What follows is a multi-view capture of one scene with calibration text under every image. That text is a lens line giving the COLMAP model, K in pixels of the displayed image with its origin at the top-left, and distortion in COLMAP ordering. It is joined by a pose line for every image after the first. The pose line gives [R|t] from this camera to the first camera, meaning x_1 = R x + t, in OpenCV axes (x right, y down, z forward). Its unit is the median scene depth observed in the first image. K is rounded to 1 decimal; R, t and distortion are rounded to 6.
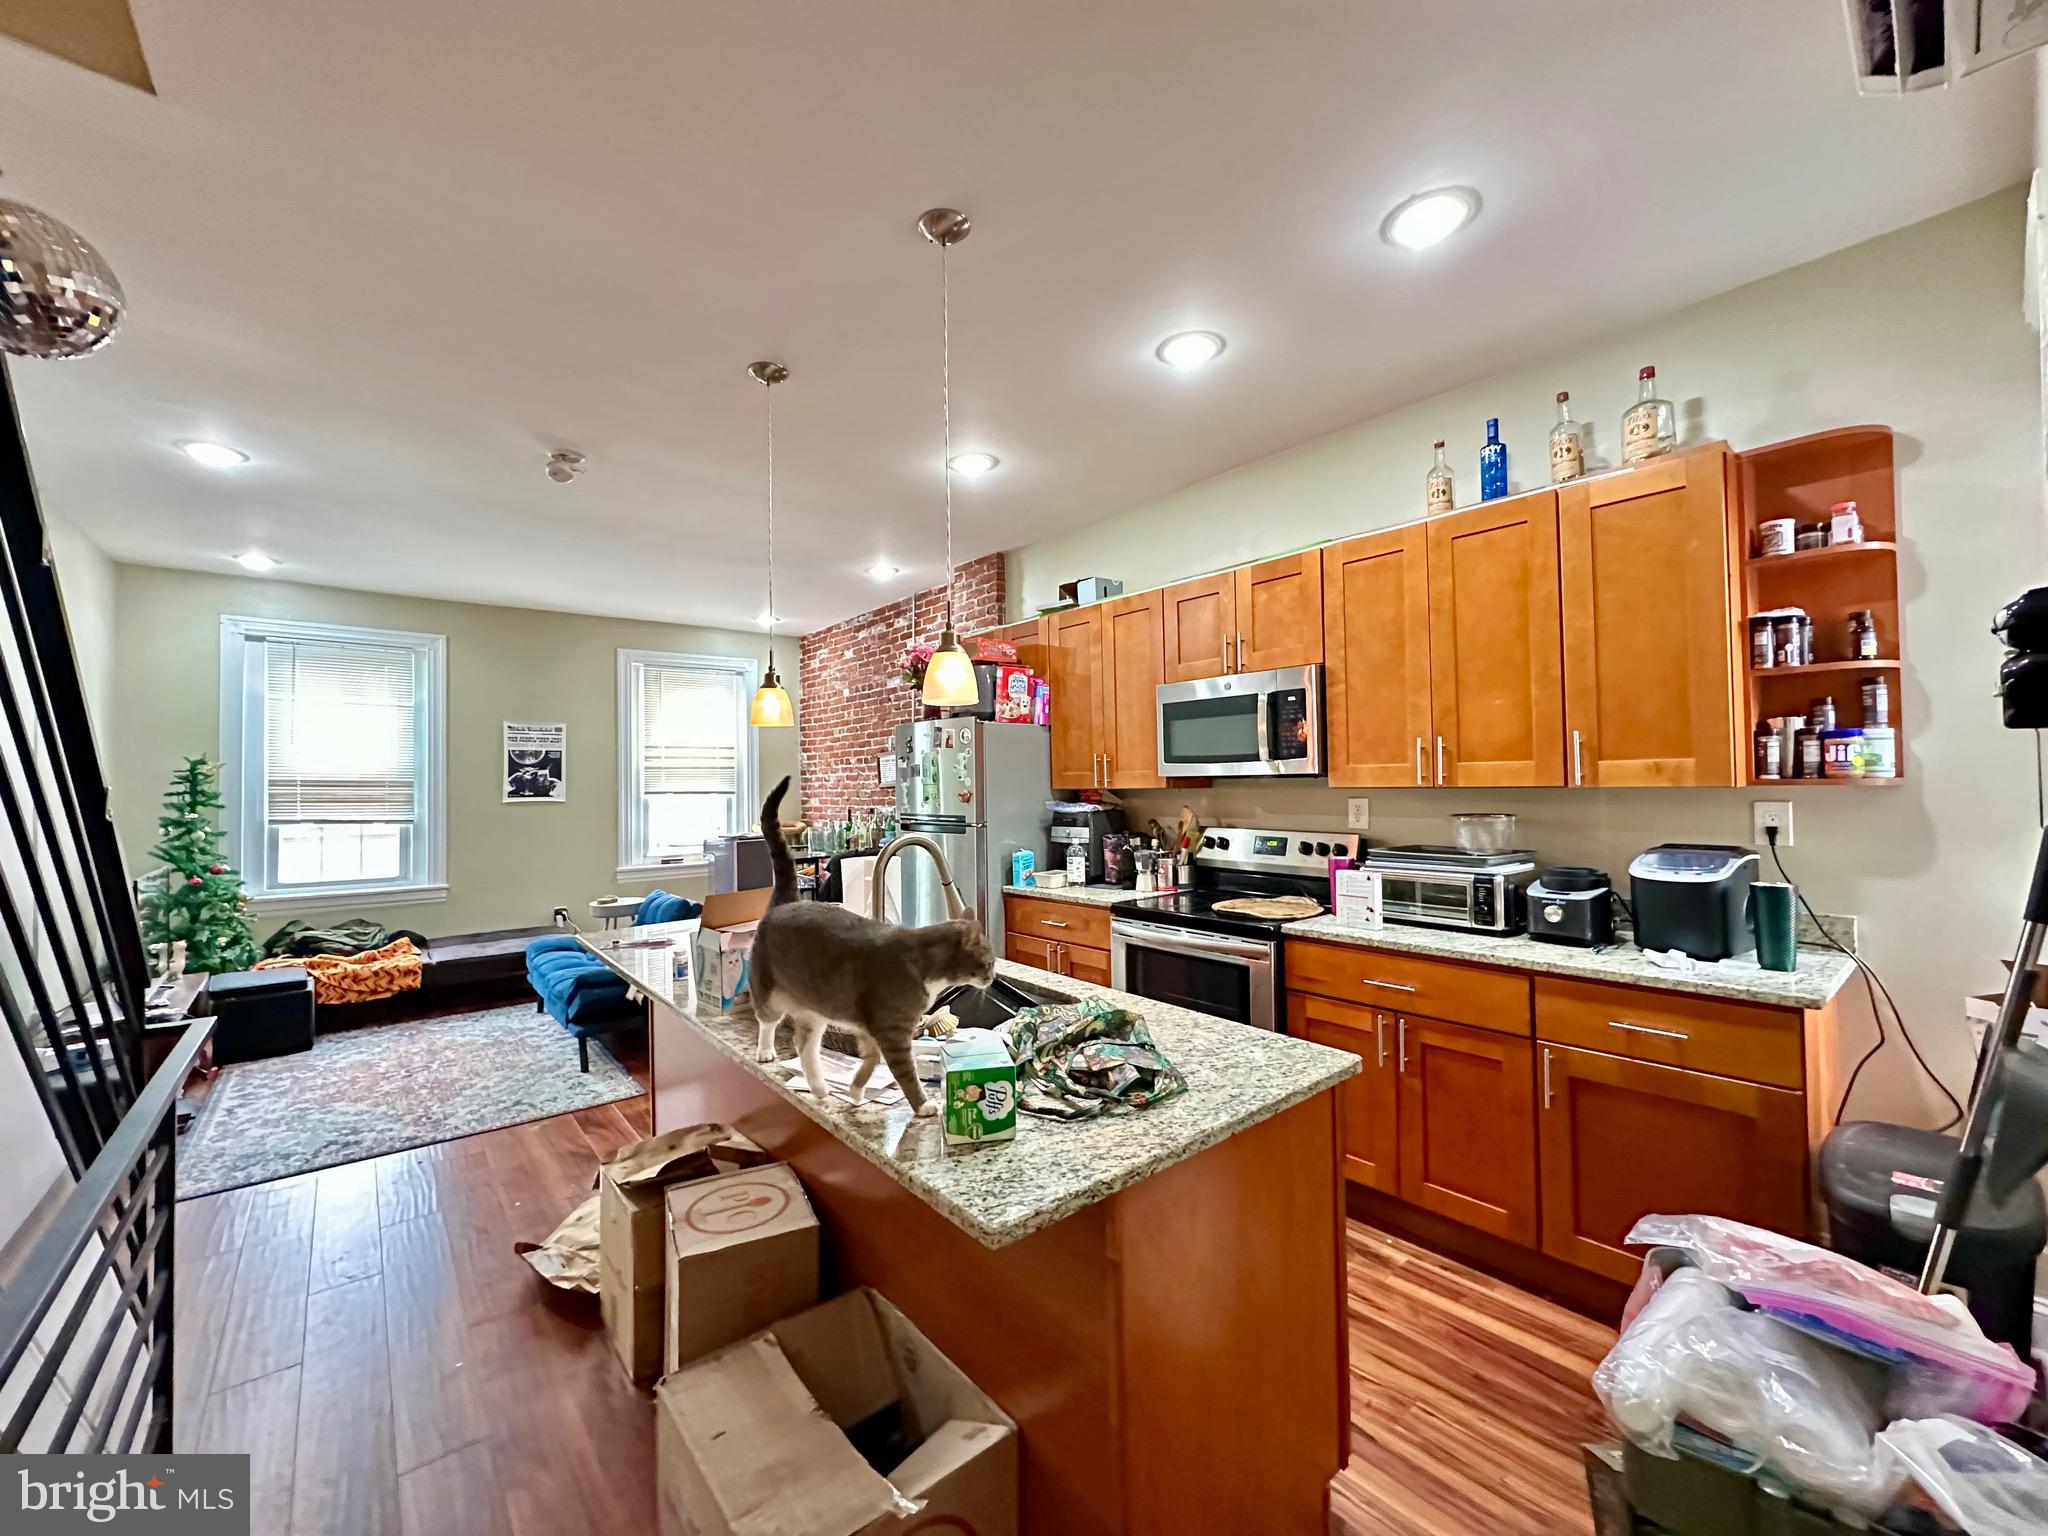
lens RADIAL K [[816.2, 0, 1025.7], [0, 816.2, 768.2], [0, 0, 1]] dist [-0.002691, 0.000159]
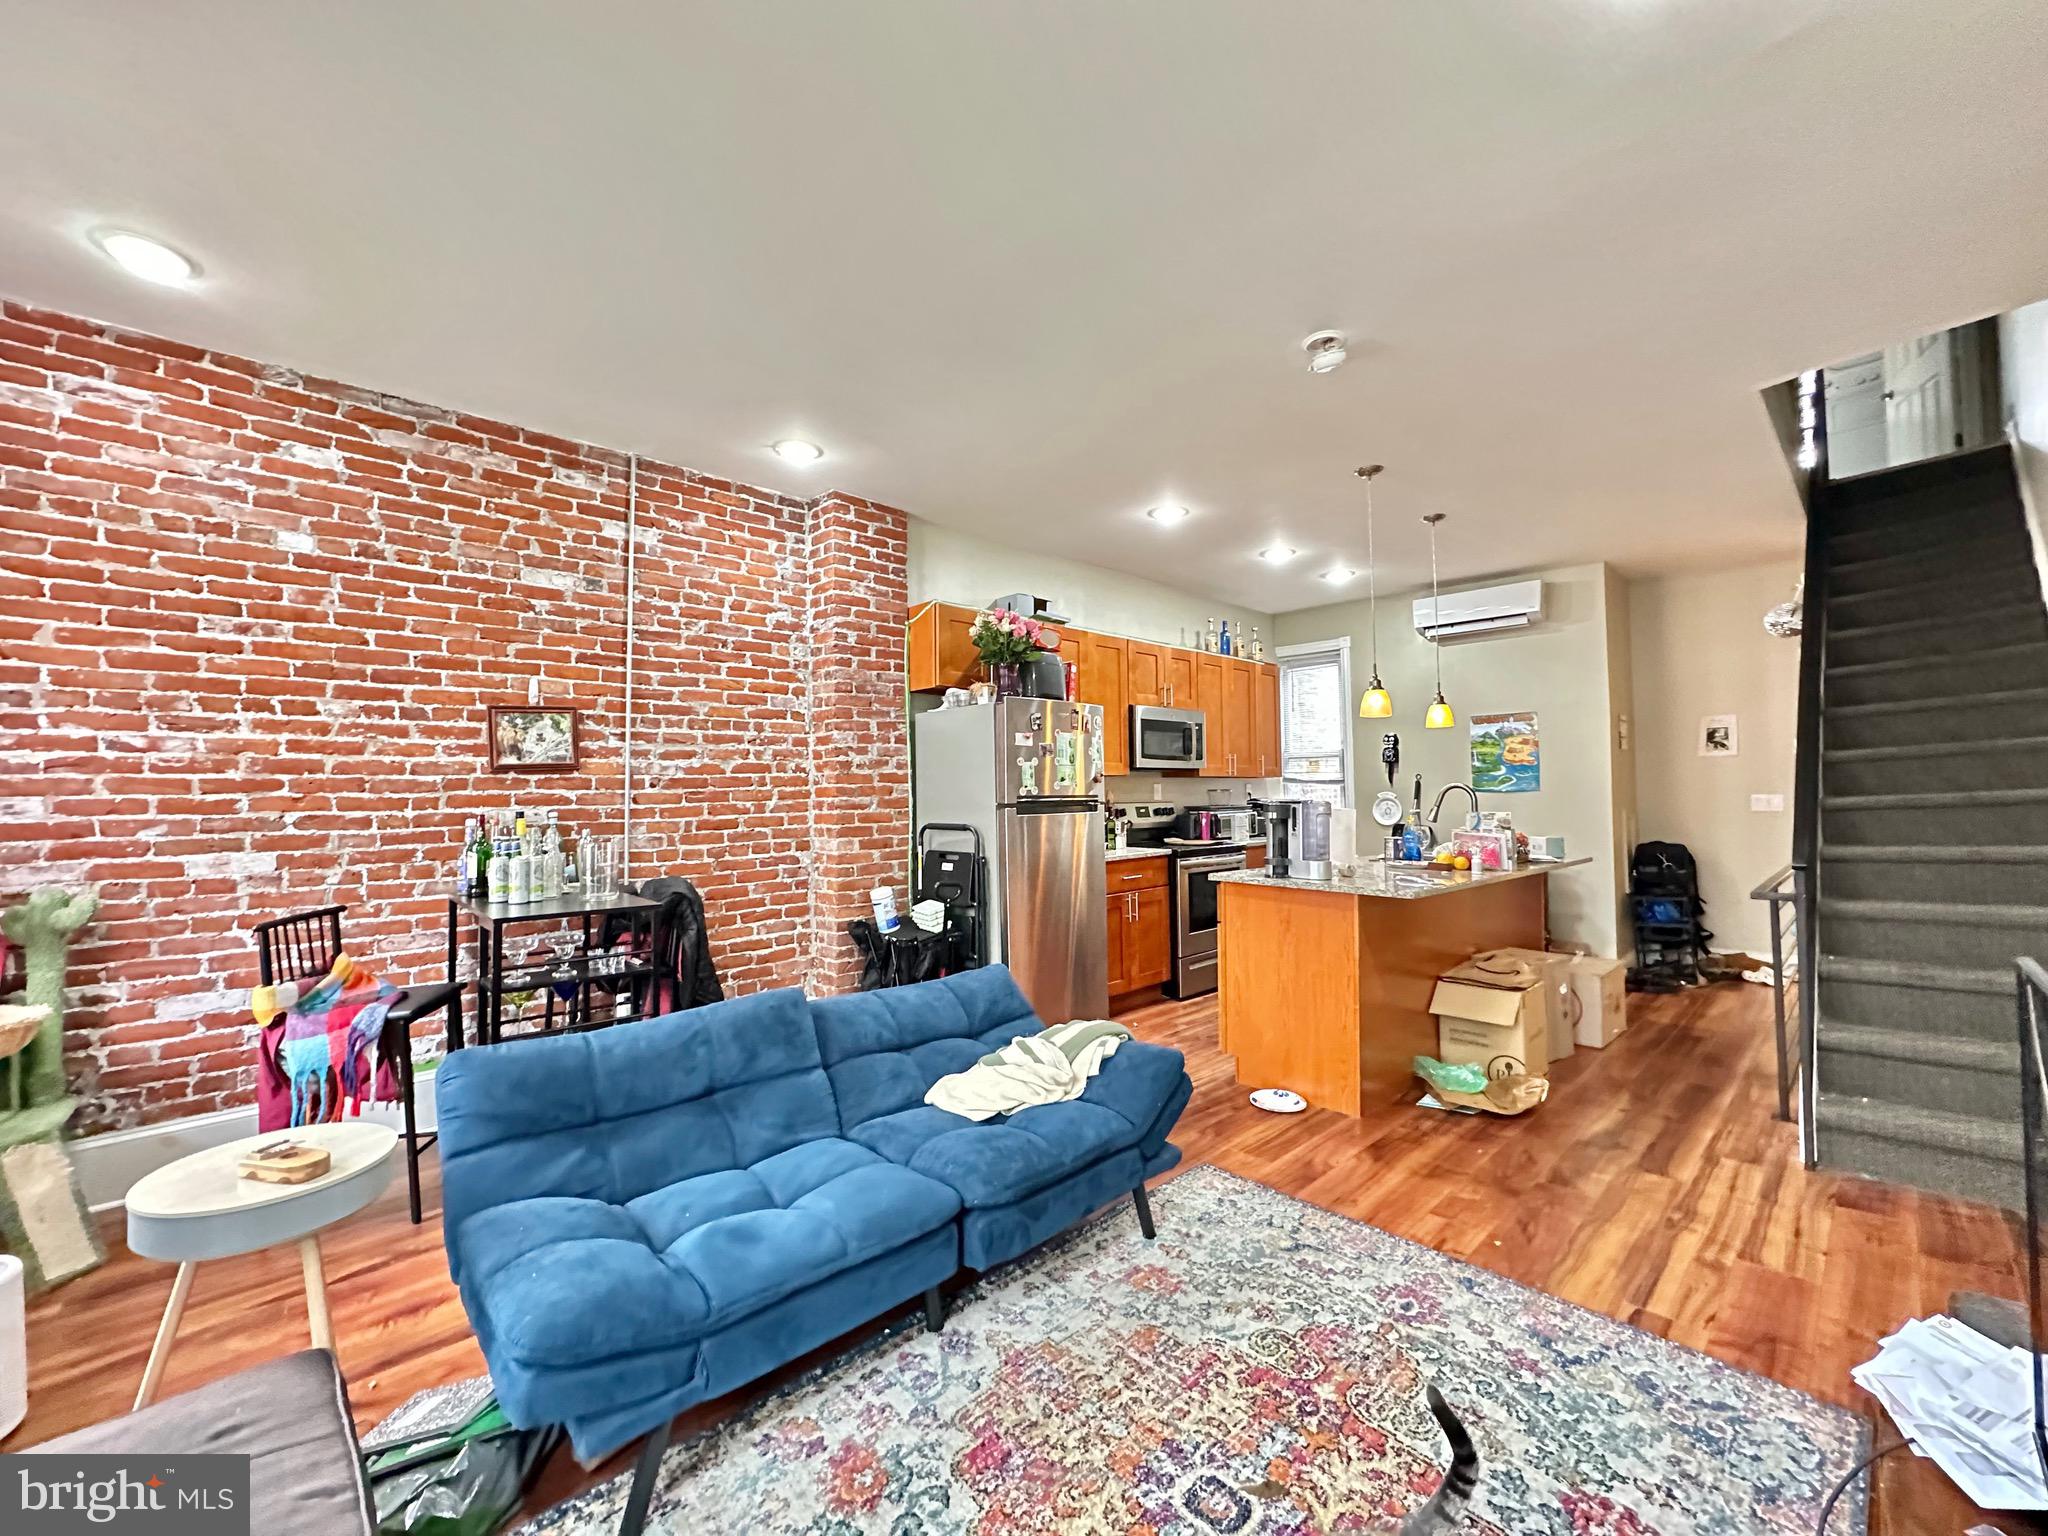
lens RADIAL K [[816.2, 0, 1023.5], [0, 816.2, 765.8], [0, 0, 1]] dist [-0.002691, 0.000159]
pose [[-0.058386, 0.051544, 0.996963, -0.866994], [-0.001872, 0.998659, -0.051741, 0.056383], [-0.998292, -0.004888, -0.058211, 0.867615]]
